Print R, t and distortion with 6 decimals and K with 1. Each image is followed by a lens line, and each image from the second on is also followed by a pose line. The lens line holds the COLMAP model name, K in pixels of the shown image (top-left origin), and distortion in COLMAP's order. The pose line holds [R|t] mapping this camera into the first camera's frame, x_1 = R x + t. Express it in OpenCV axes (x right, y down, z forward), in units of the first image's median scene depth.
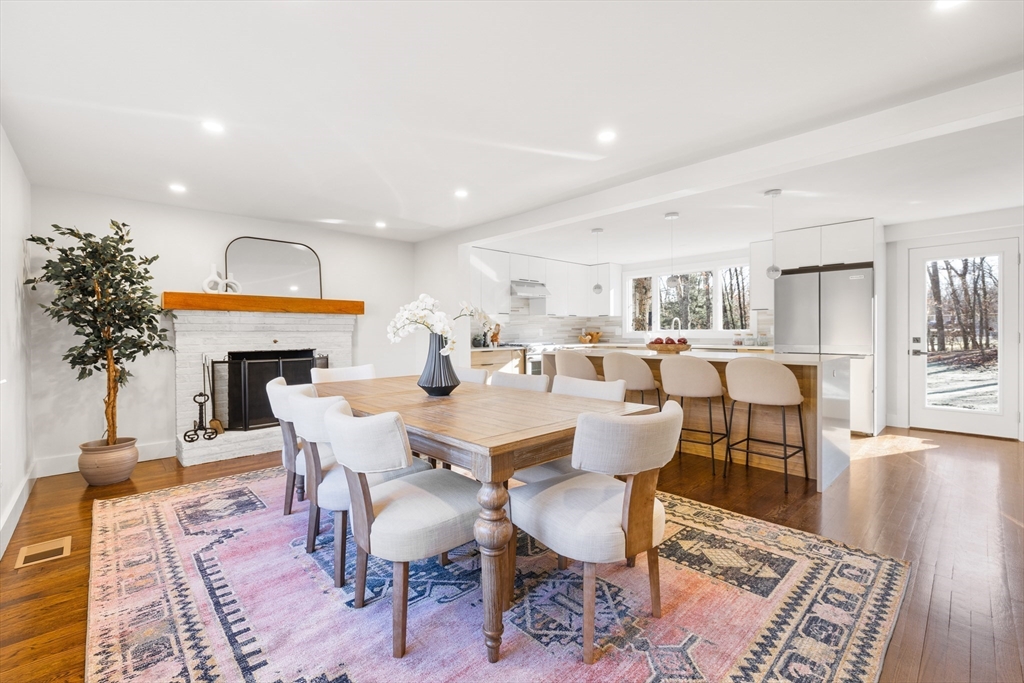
lens RADIAL K [[434.8, 0, 512.0], [0, 434.8, 341.5], [0, 0, 1]] dist [-0.001914, -0.000393]
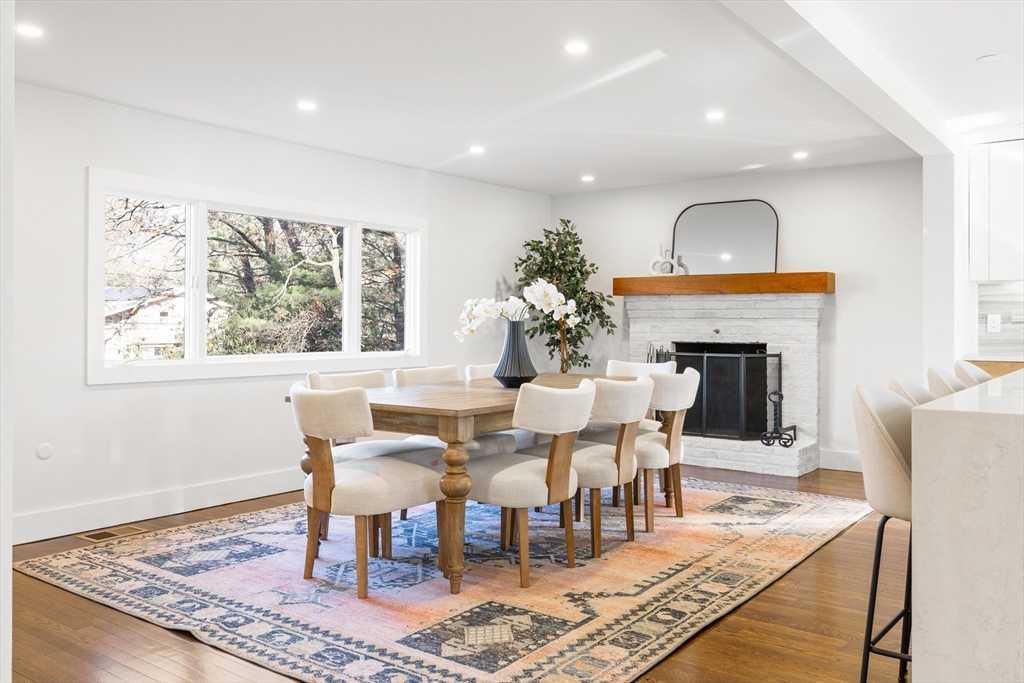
lens RADIAL K [[785.3, 0, 512.0], [0, 785.3, 341.5], [0, 0, 1]] dist [-0.000476, 0.000579]
pose [[0.215969, 0.035211, -0.975765, 1.435583], [-0.025235, 0.999217, 0.030472, -0.028675], [0.976074, 0.018043, 0.216688, 0.604372]]
